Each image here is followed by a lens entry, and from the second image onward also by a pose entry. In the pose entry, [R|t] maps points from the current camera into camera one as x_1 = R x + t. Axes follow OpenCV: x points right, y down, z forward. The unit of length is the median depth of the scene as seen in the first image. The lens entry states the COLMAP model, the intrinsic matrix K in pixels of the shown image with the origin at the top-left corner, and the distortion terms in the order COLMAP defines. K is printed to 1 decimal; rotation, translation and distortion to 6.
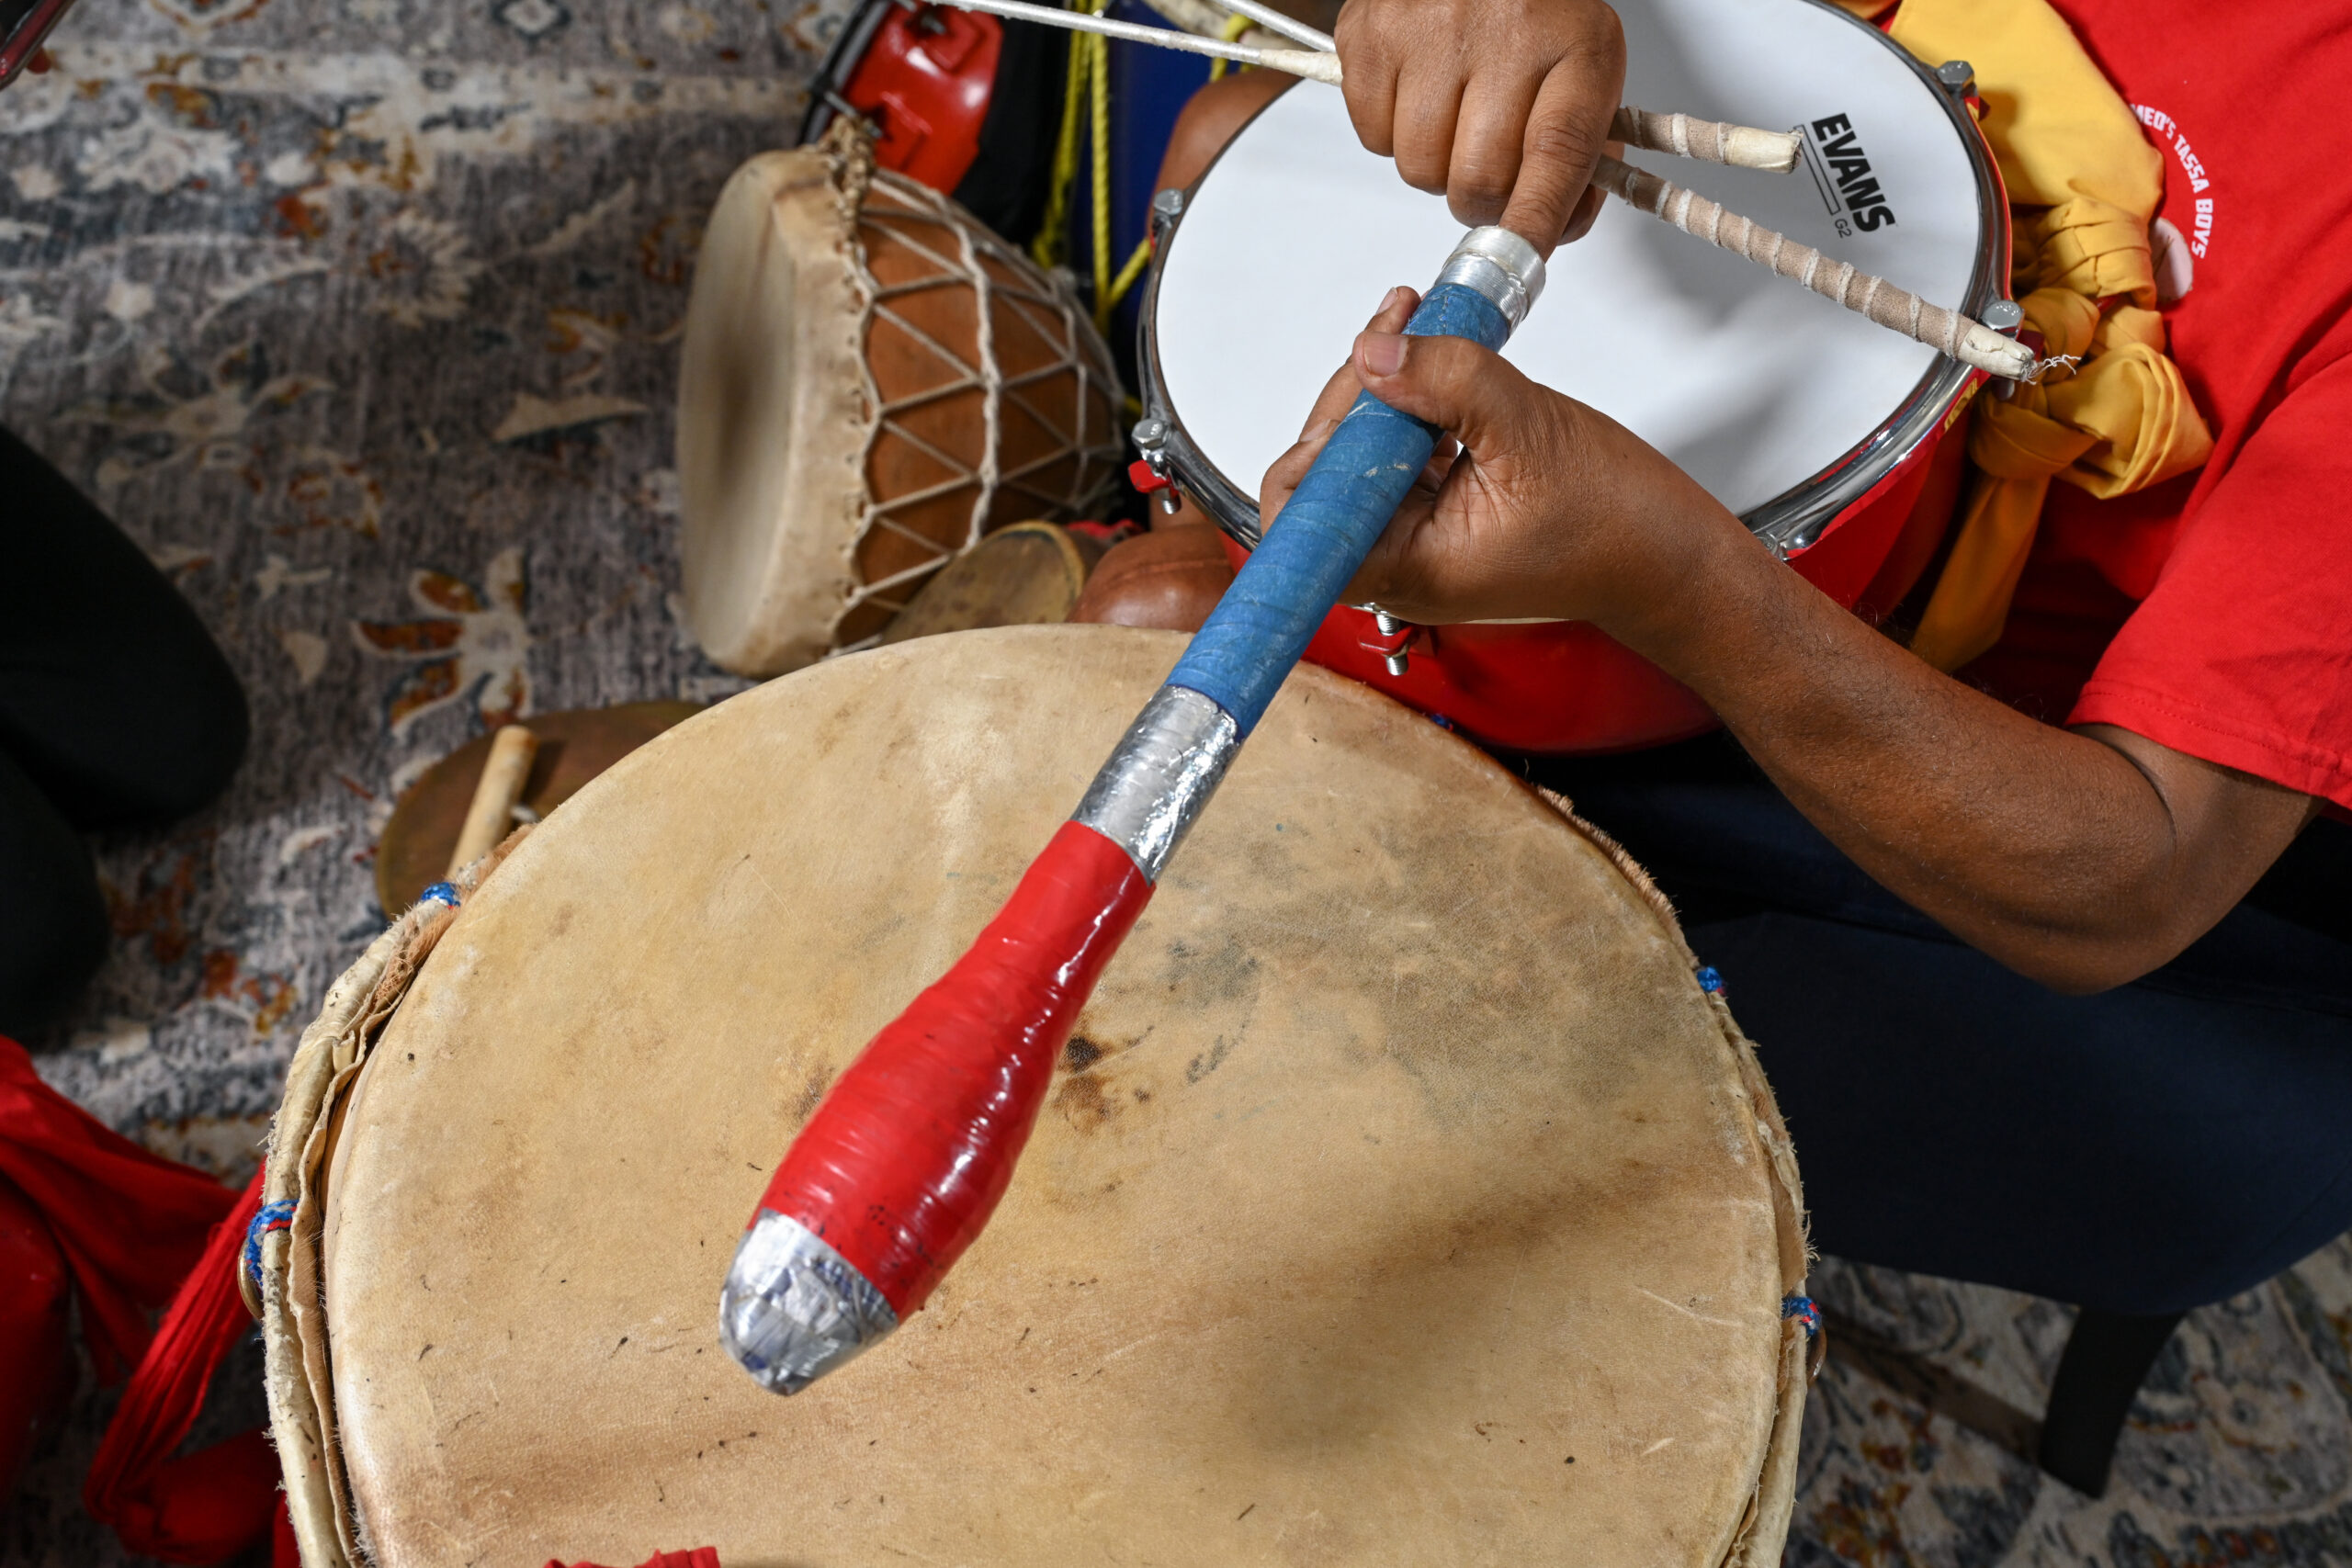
lens RADIAL K [[2166.2, 0, 1173.7], [0, 2166.2, 781.7], [0, 0, 1]] dist [-0.002228, 0.000000]
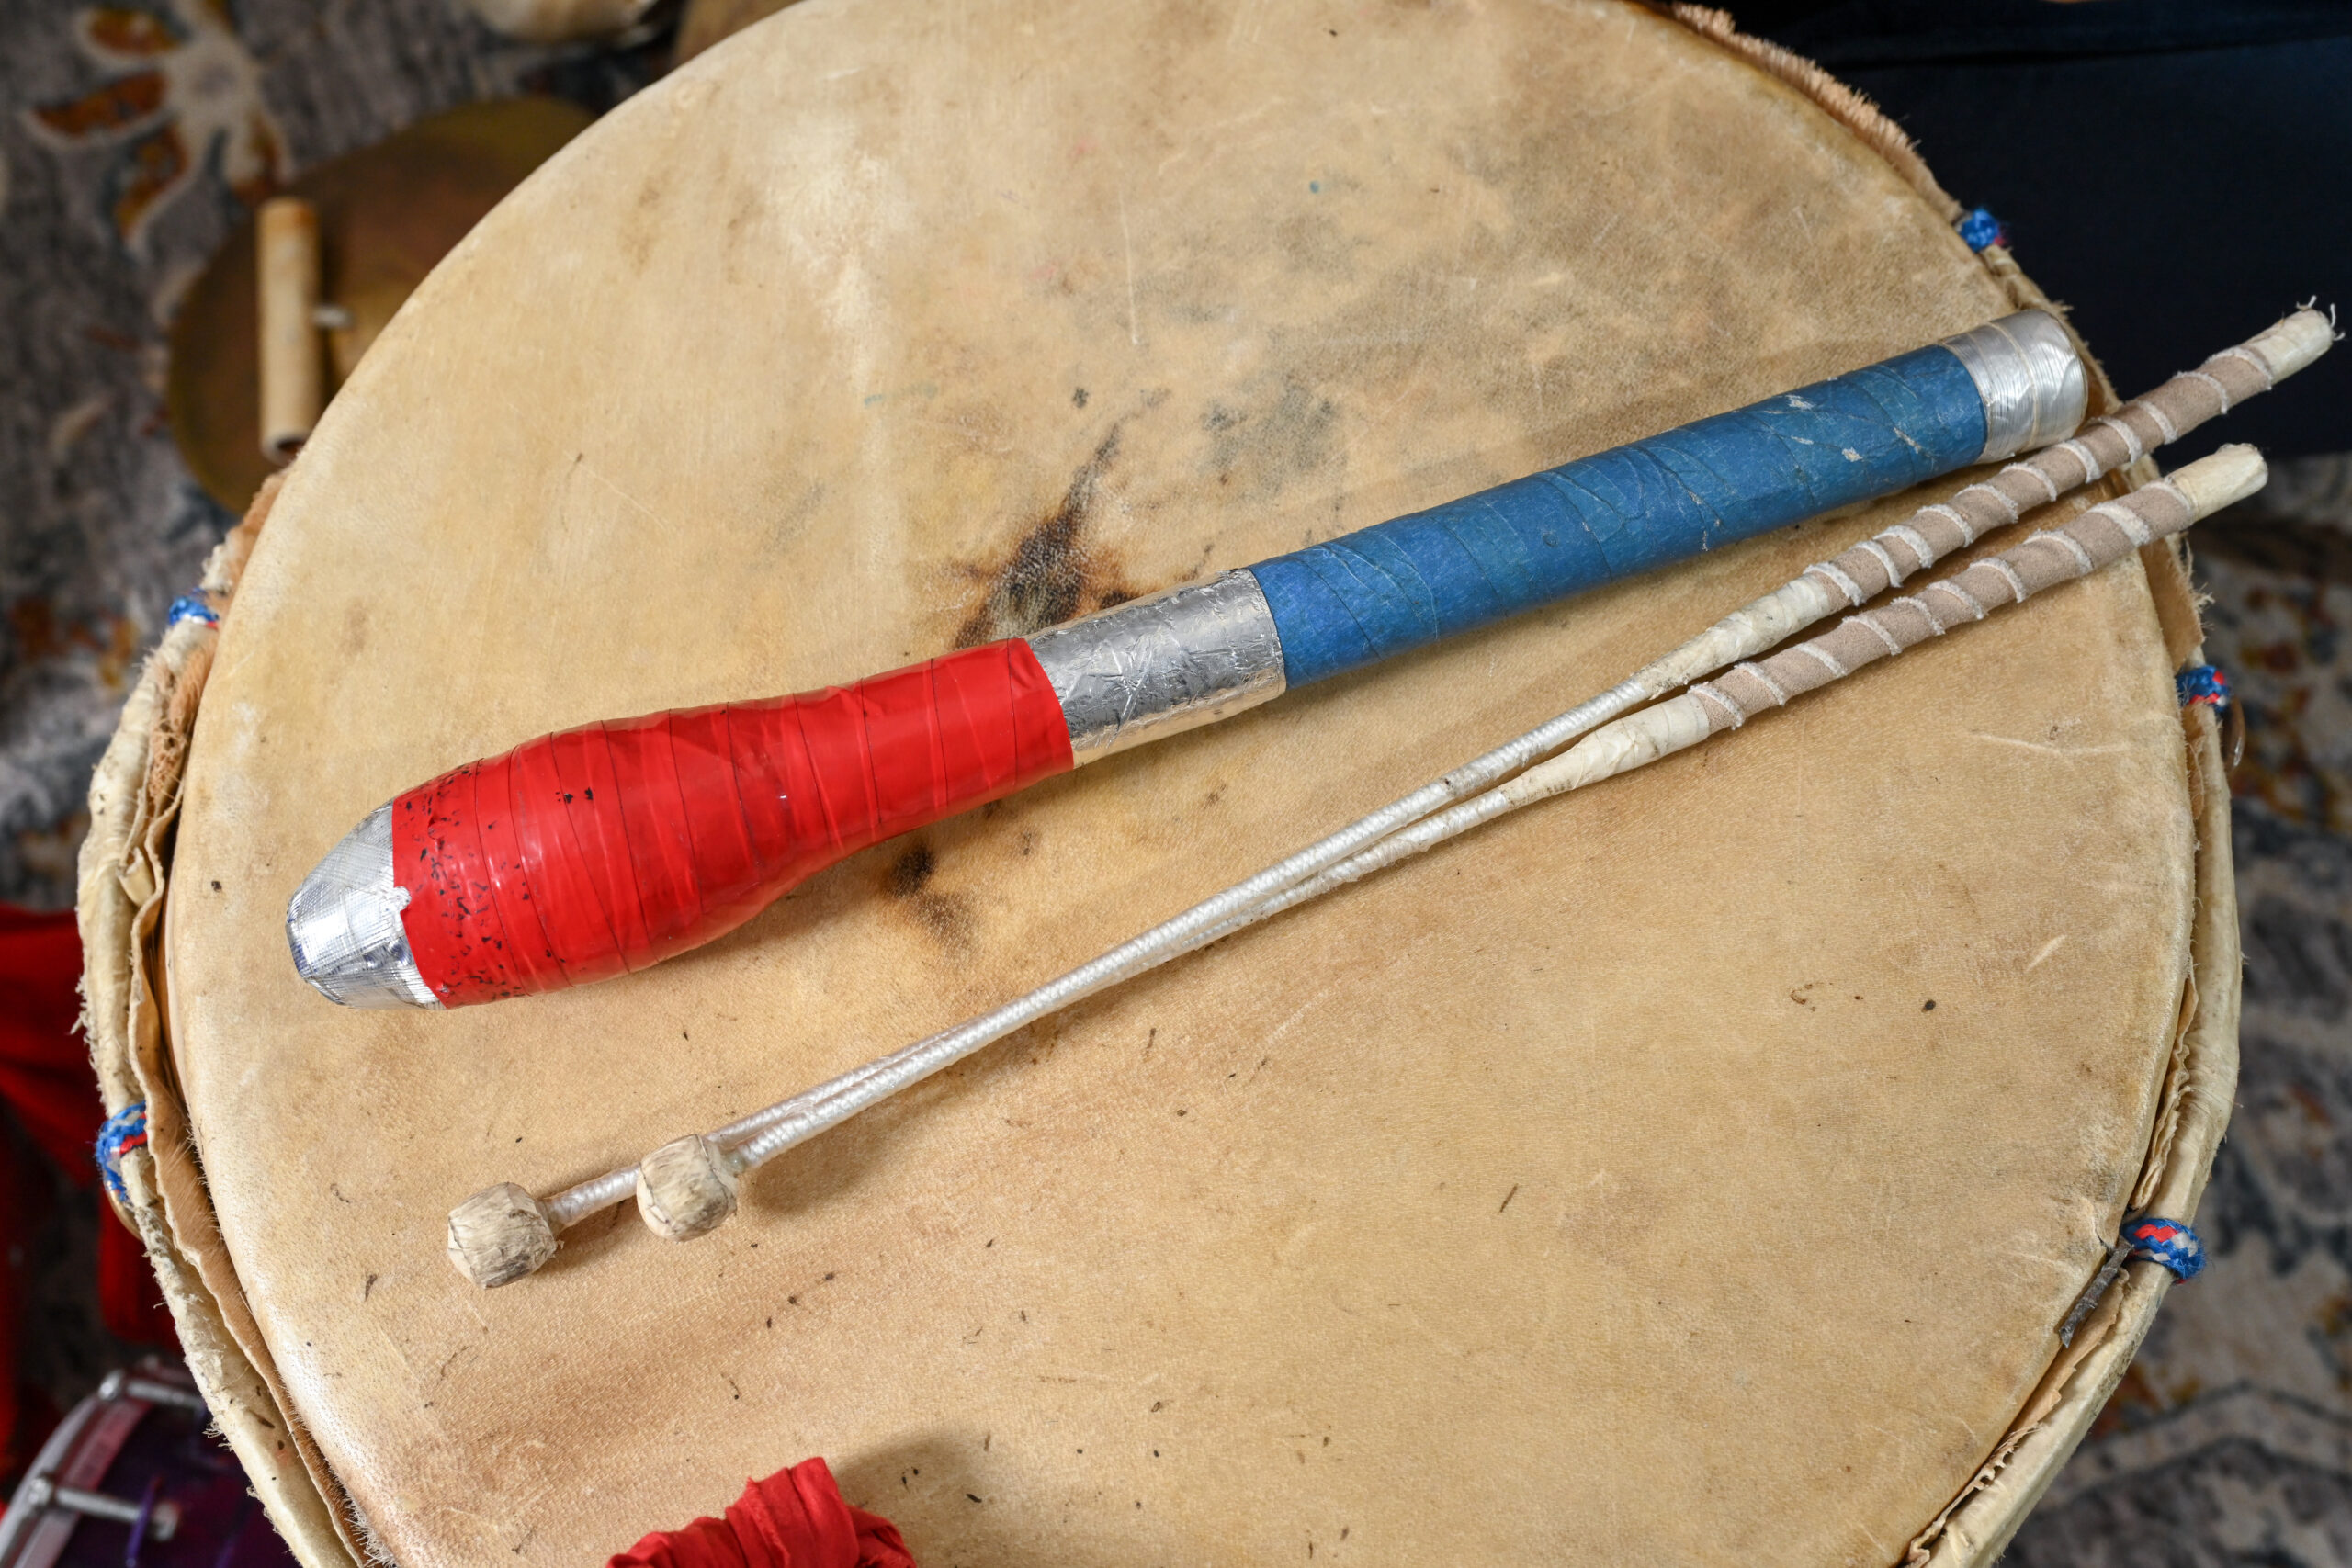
lens RADIAL K [[2626.5, 0, 1177.5], [0, 2626.5, 786.5], [0, 0, 1]] dist [0.005765, 0.000000]
pose [[0.963528, -0.255016, -0.081124, 0.028850], [0.267568, 0.912789, 0.308582, -0.079830], [-0.004644, -0.319033, 0.947732, 0.178758]]
